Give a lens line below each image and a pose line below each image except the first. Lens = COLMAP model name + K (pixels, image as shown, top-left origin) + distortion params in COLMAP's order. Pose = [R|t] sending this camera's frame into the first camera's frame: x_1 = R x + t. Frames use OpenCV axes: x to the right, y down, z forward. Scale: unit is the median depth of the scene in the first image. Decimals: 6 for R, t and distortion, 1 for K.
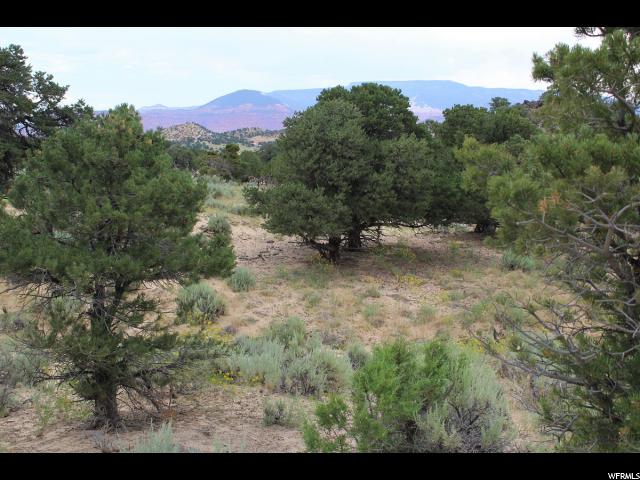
lens RADIAL K [[824.5, 0, 320.4], [0, 824.5, 240.2], [0, 0, 1]] dist [-0.022564, 0.000000]
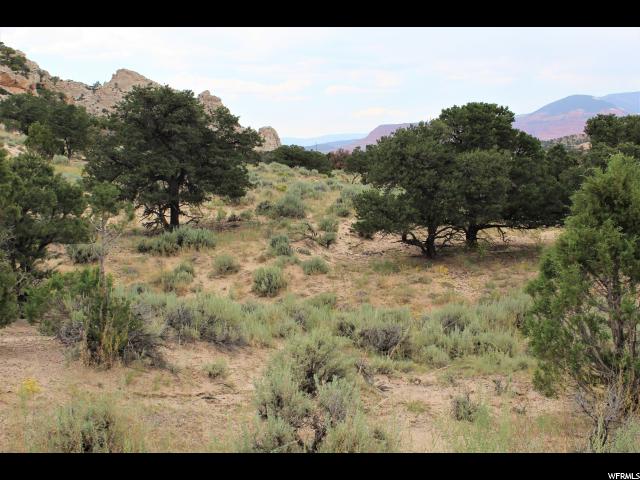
lens RADIAL K [[824.5, 0, 319.3], [0, 824.5, 240.7], [0, 0, 1]] dist [-0.022564, 0.000000]
pose [[0.924050, 0.011079, -0.382111, 0.310225], [-0.015329, 0.999850, -0.008081, 0.014455], [0.381964, 0.013325, 0.924081, -0.143033]]
